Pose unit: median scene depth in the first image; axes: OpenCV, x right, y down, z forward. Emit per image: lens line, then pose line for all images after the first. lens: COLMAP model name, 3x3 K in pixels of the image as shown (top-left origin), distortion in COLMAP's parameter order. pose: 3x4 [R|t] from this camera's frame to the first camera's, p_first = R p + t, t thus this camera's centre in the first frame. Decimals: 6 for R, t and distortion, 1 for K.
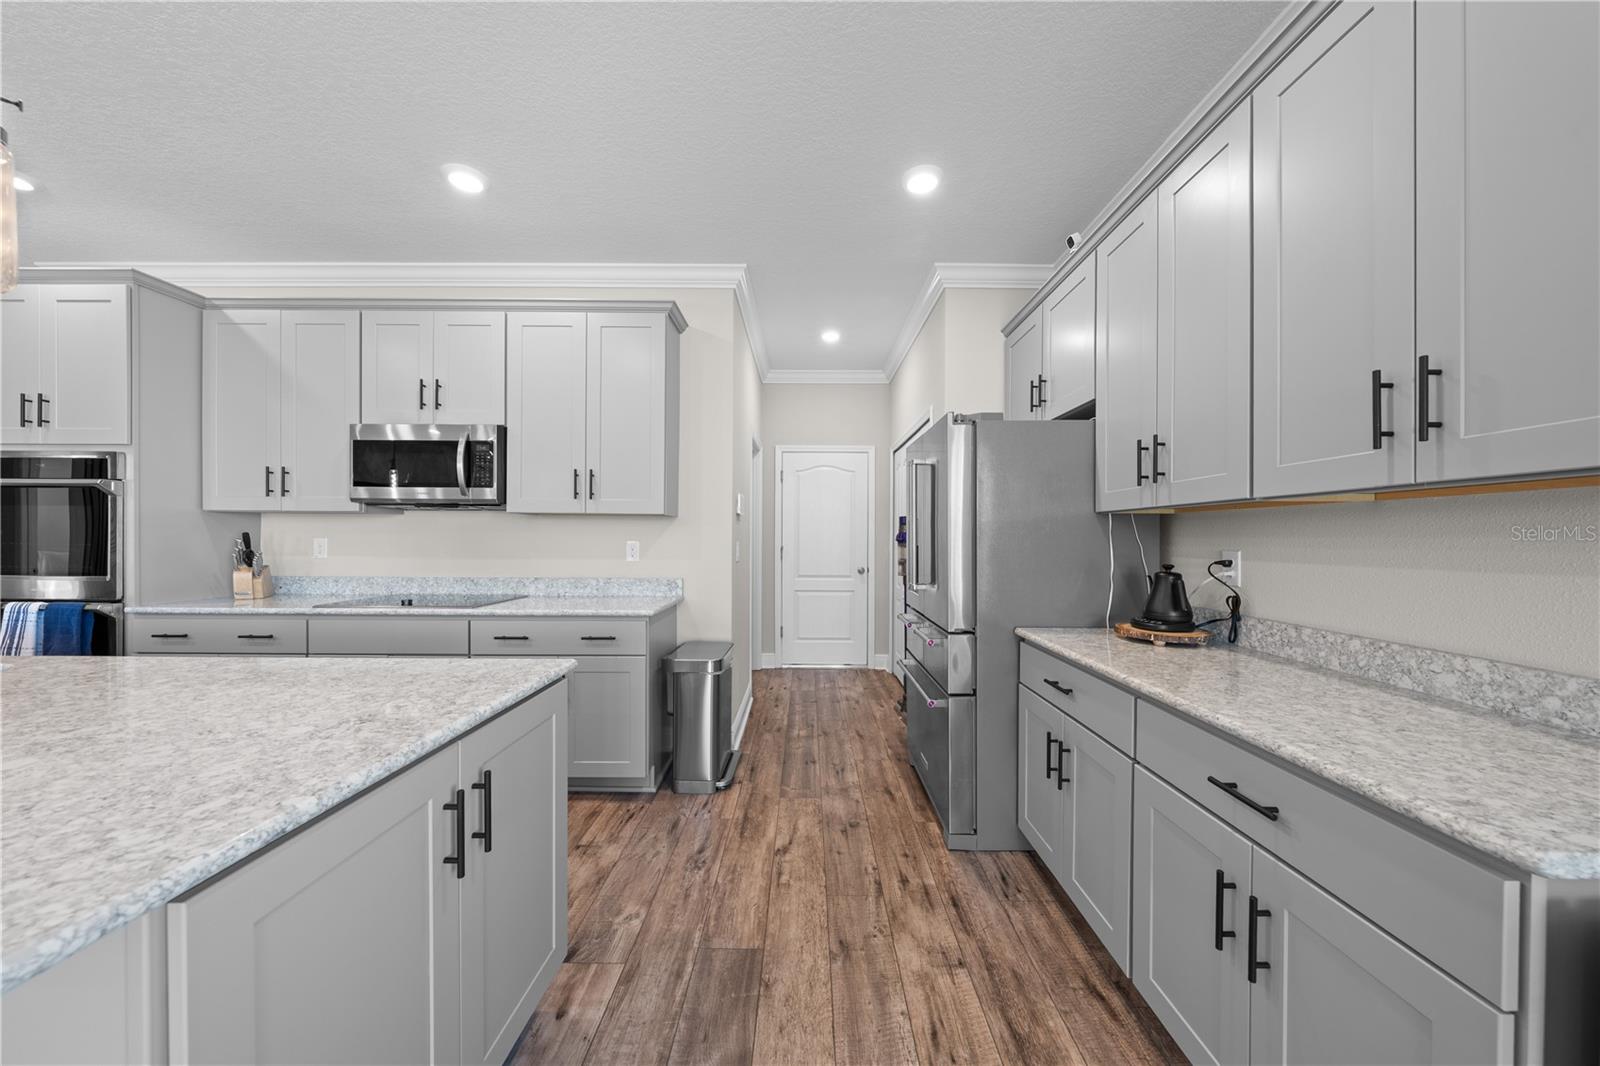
lens RADIAL K [[540.6, 0, 804.8], [0, 540.6, 538.9], [0, 0, 1]] dist [-0.003773, 0.000408]
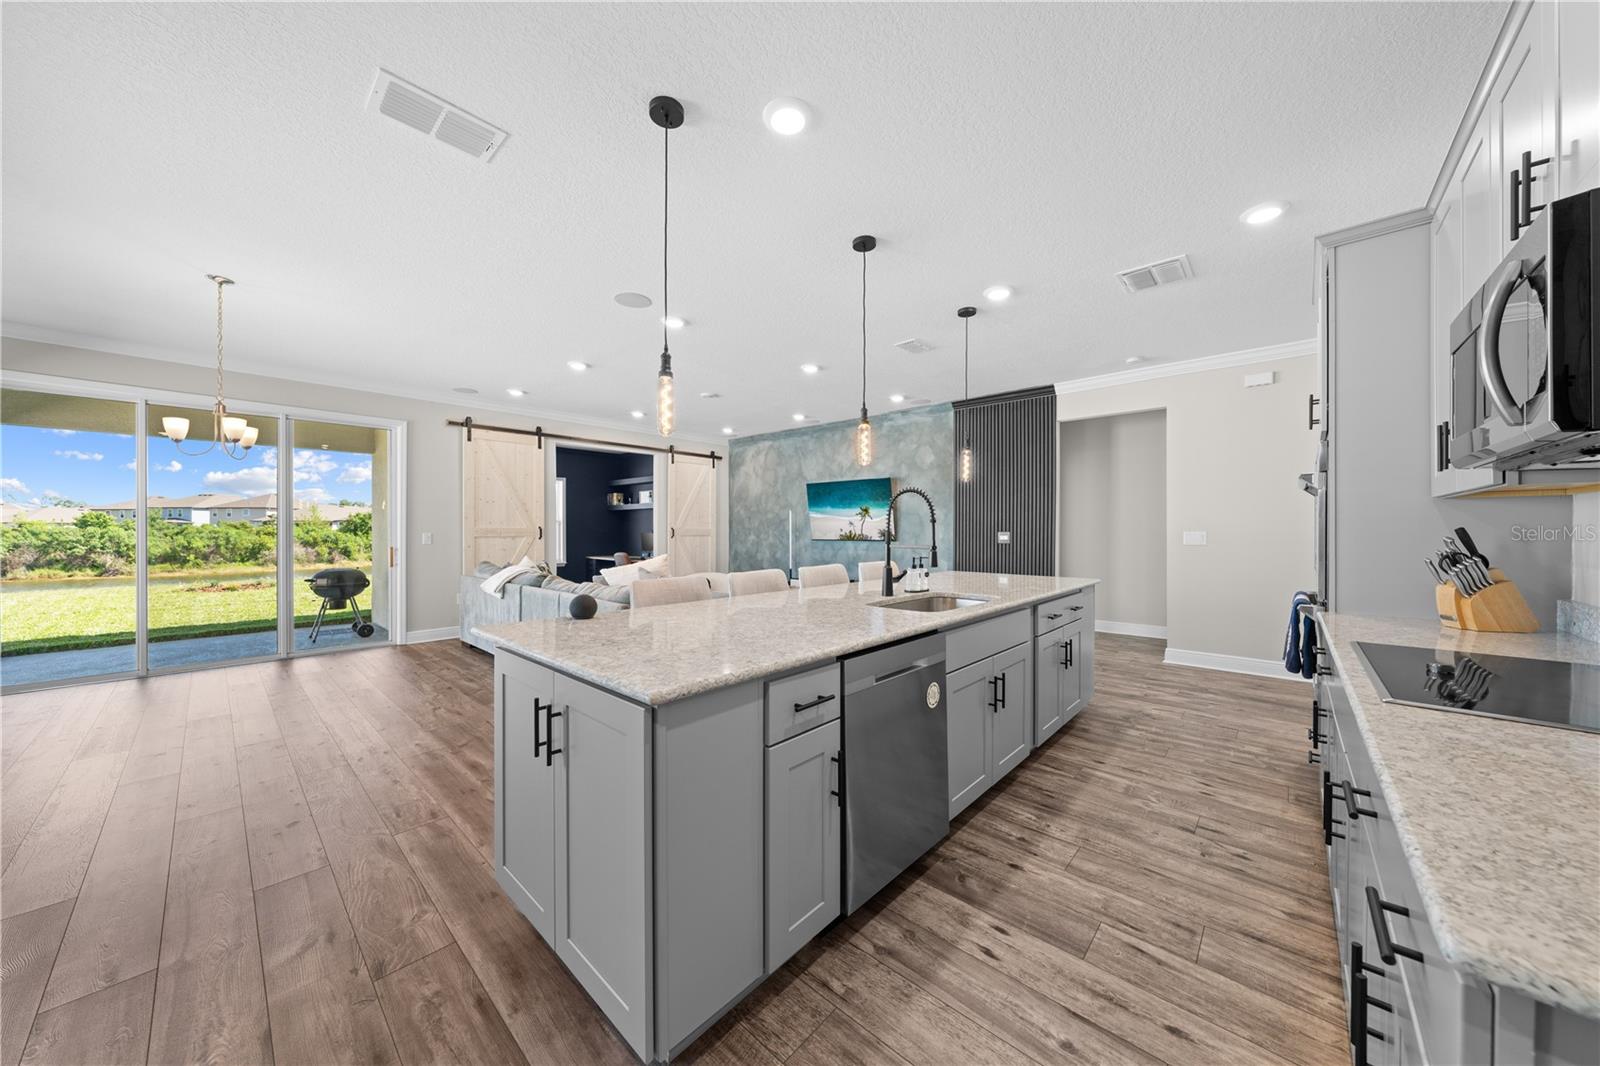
lens RADIAL K [[540.6, 0, 804.1], [0, 540.6, 532.2], [0, 0, 1]] dist [-0.003773, 0.000408]
pose [[-0.670908, -0.004595, -0.741527, -0.008263], [-0.008295, 0.999965, 0.001308, -0.000009], [0.741495, 0.007029, -0.670922, 0.962272]]
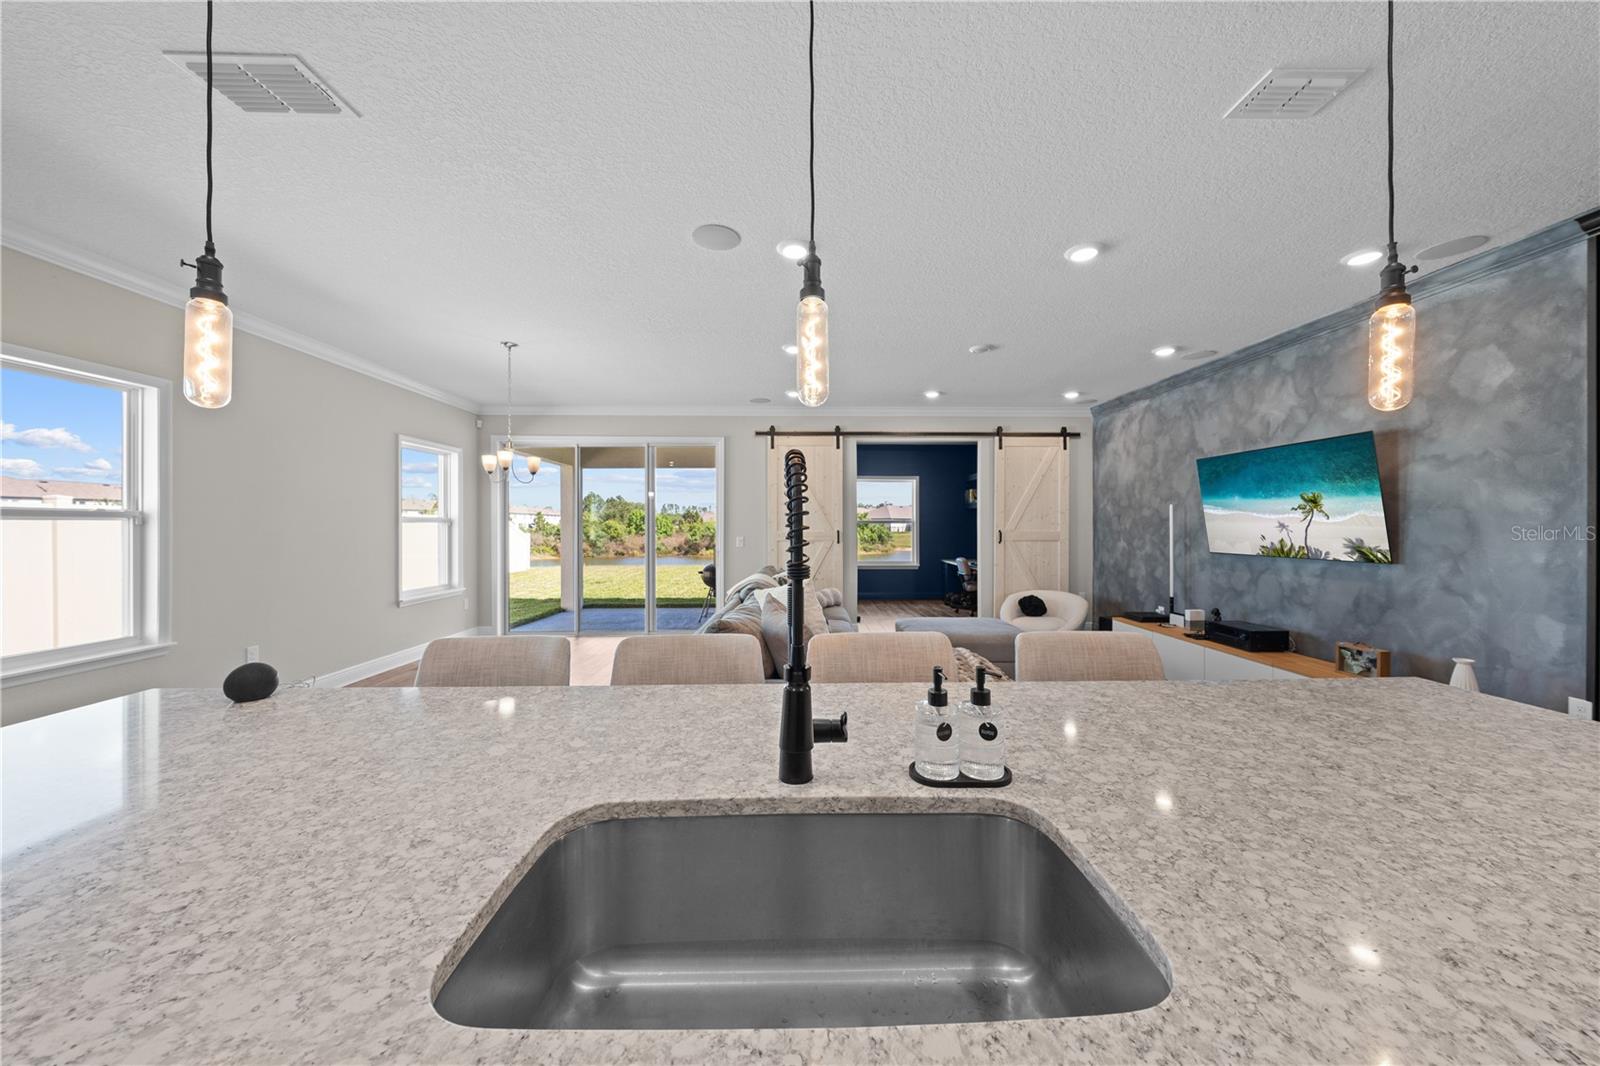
lens RADIAL K [[540.6, 0, 805.9], [0, 540.6, 526.5], [0, 0, 1]] dist [-0.003773, 0.000408]
pose [[-0.999738, -0.004422, -0.022476, -0.922419], [-0.004550, 0.999974, 0.005637, -0.046051], [0.022450, 0.005738, -0.999731, 0.730309]]
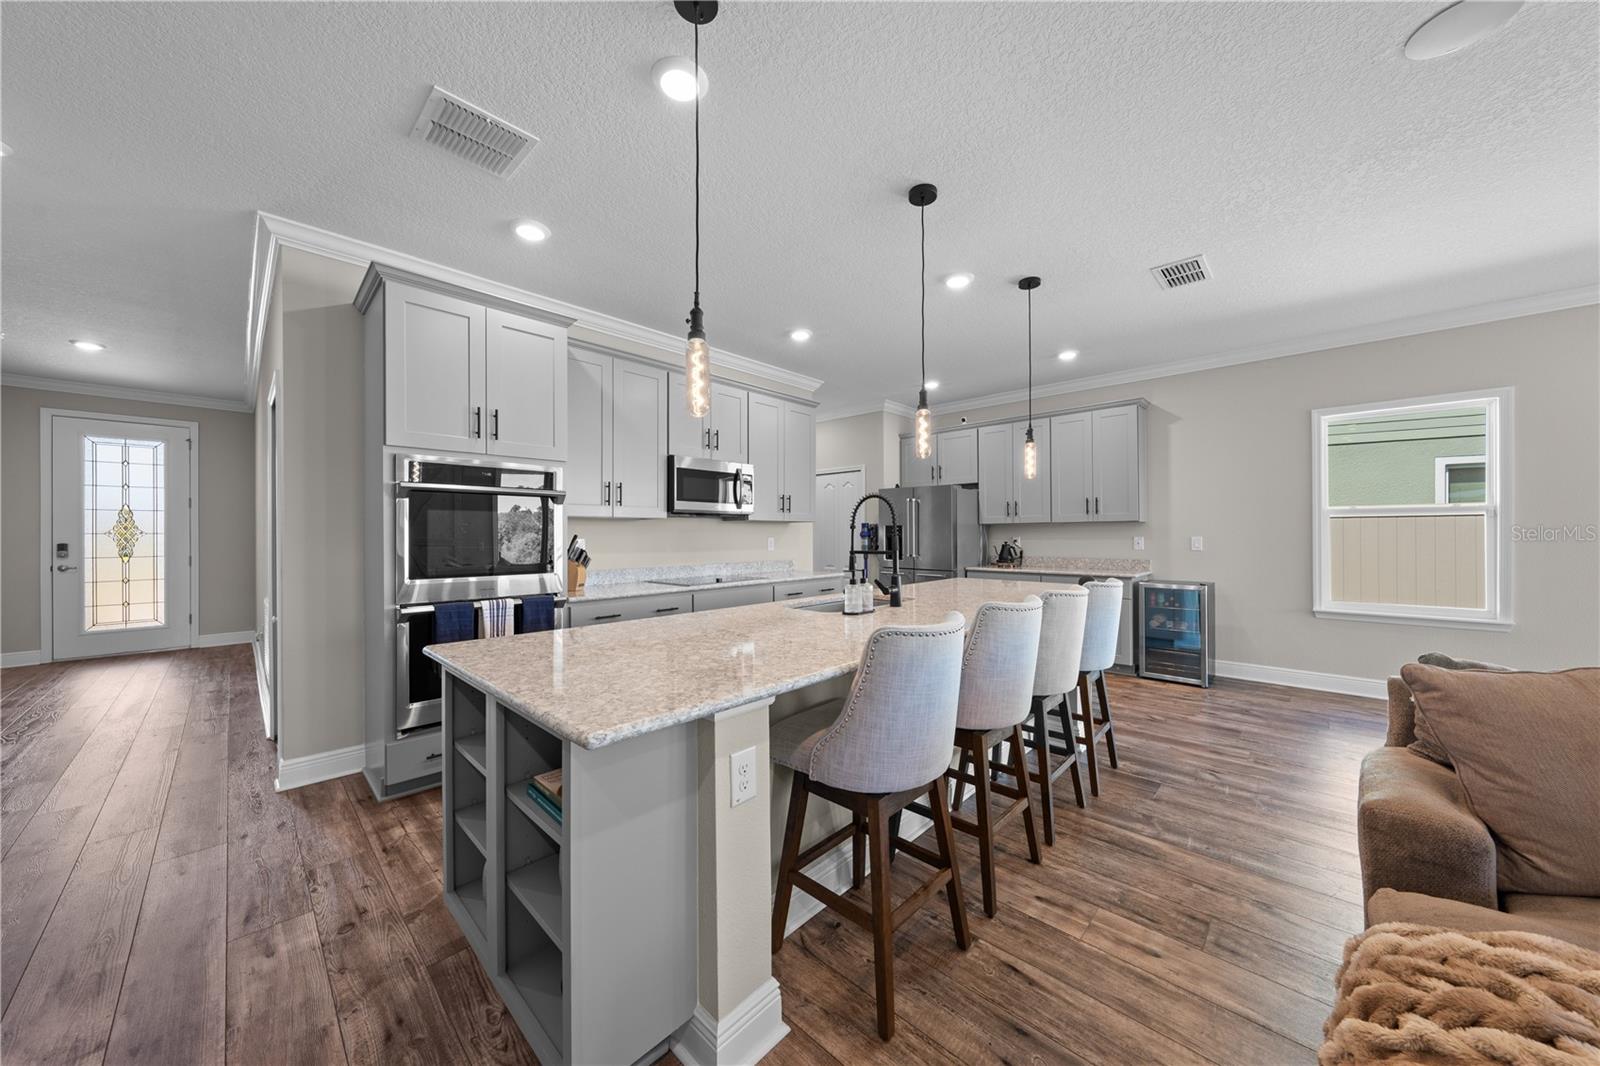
lens RADIAL K [[540.6, 0, 800.0], [0, 540.6, 533.1], [0, 0, 1]] dist [-0.003773, 0.000408]
pose [[0.690099, -0.007765, 0.723673, -1.771713], [0.011508, 0.999934, -0.000244, -0.010657], [-0.723623, 0.008497, 0.690143, -0.203691]]
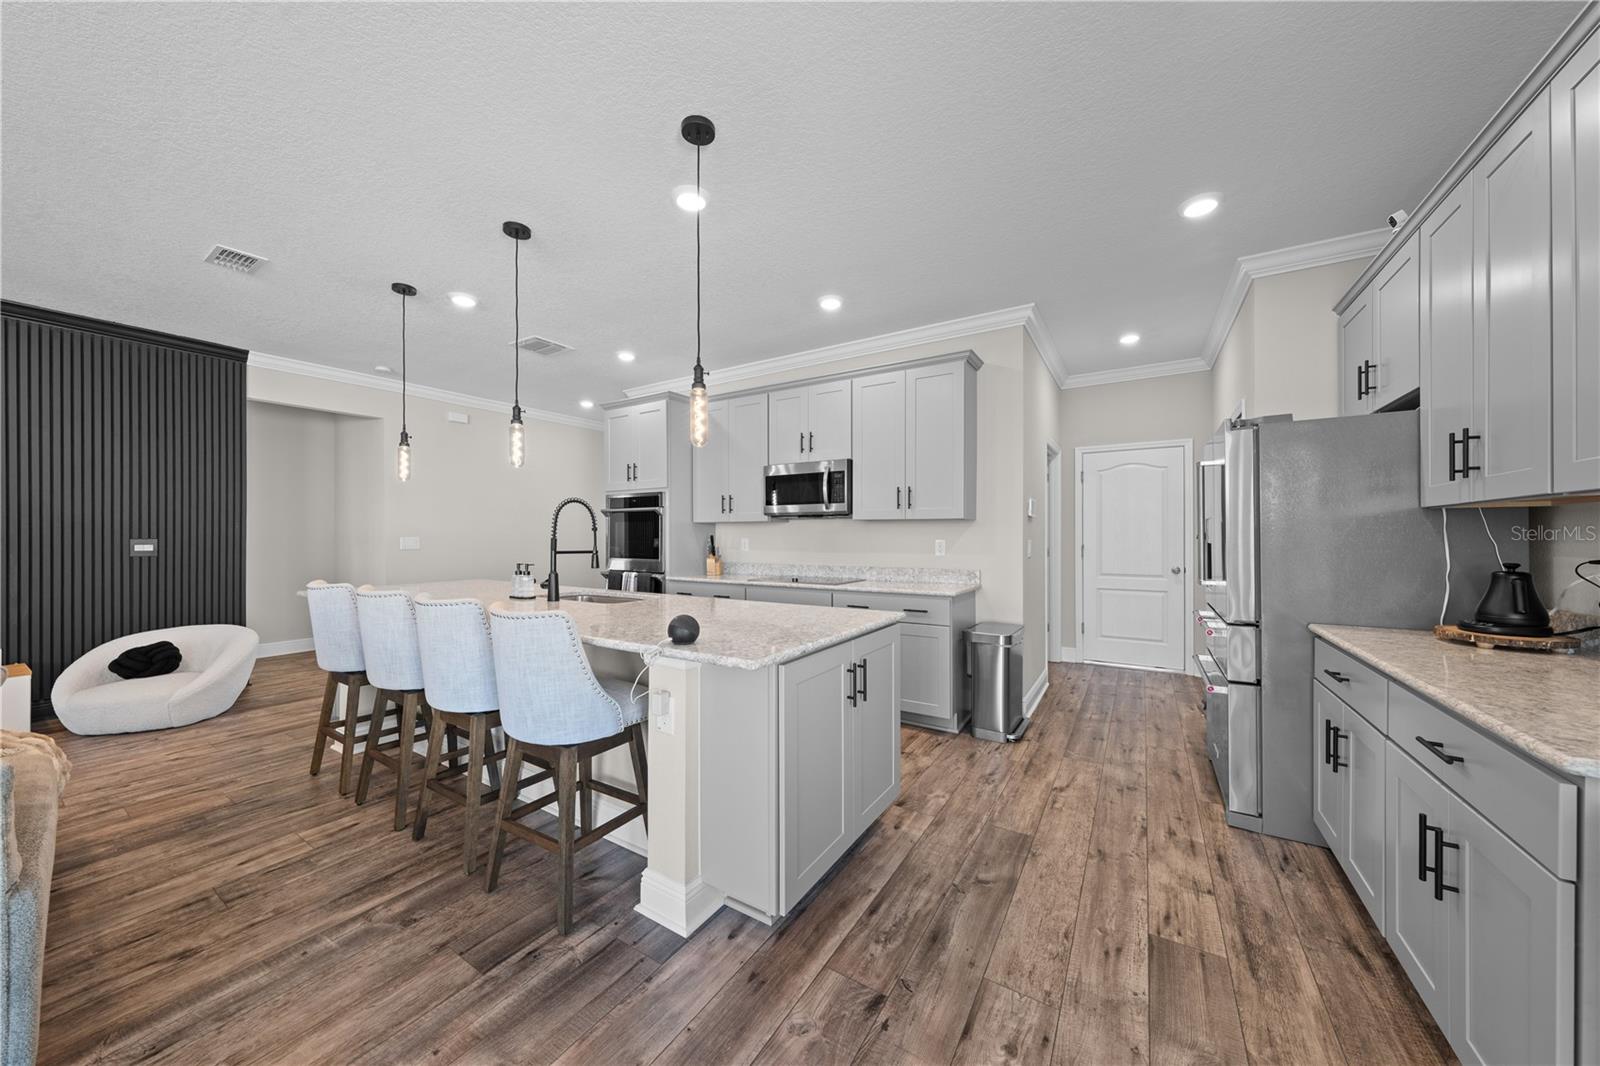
lens RADIAL K [[540.6, 0, 804.4], [0, 540.6, 537.1], [0, 0, 1]] dist [-0.003773, 0.000408]
pose [[0.849302, -0.005093, -0.527882, 0.101071], [0.003752, 0.999986, -0.003612, 0.001480], [0.527893, 0.001087, 0.849310, -0.307041]]
